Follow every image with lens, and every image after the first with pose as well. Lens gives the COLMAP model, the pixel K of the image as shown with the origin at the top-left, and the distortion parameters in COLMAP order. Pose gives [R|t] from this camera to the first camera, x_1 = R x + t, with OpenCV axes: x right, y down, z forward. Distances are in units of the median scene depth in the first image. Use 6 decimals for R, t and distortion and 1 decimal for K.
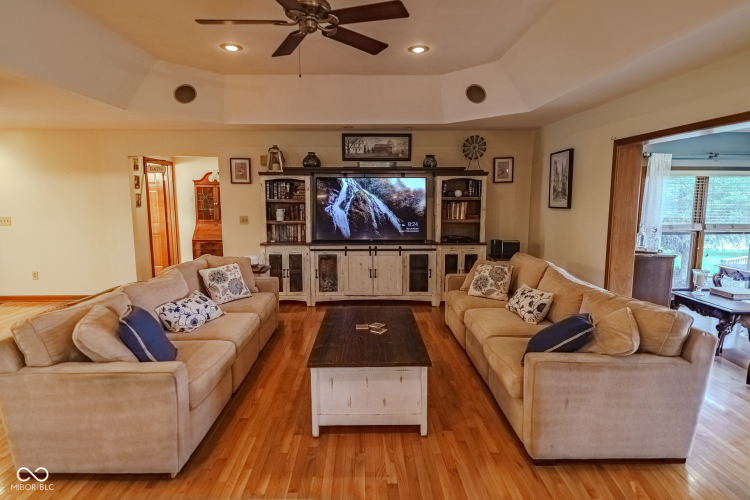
lens RADIAL K [[404.1, 0, 373.5], [0, 404.1, 249.7], [0, 0, 1]] dist [0.024247, -0.013787]
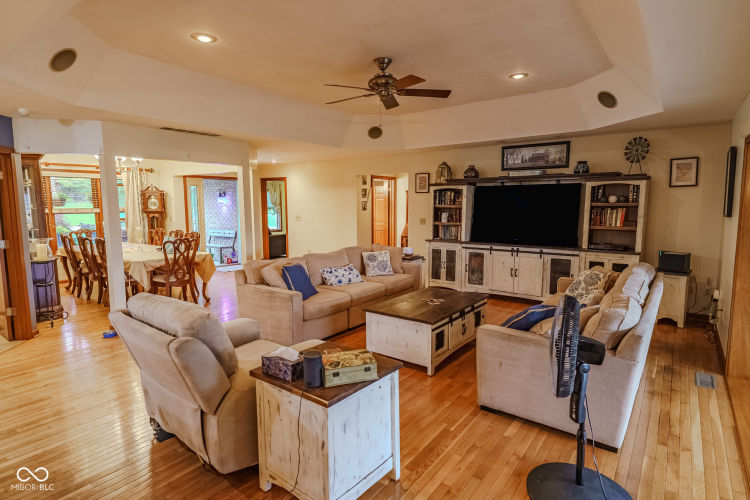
lens RADIAL K [[404.1, 0, 372.3], [0, 404.1, 249.1], [0, 0, 1]] dist [0.024247, -0.013787]
pose [[0.784383, 0.070011, -0.616314, 0.369043], [-0.079770, 0.996745, 0.011703, 0.013120], [0.615127, 0.039984, 0.787414, -0.104582]]
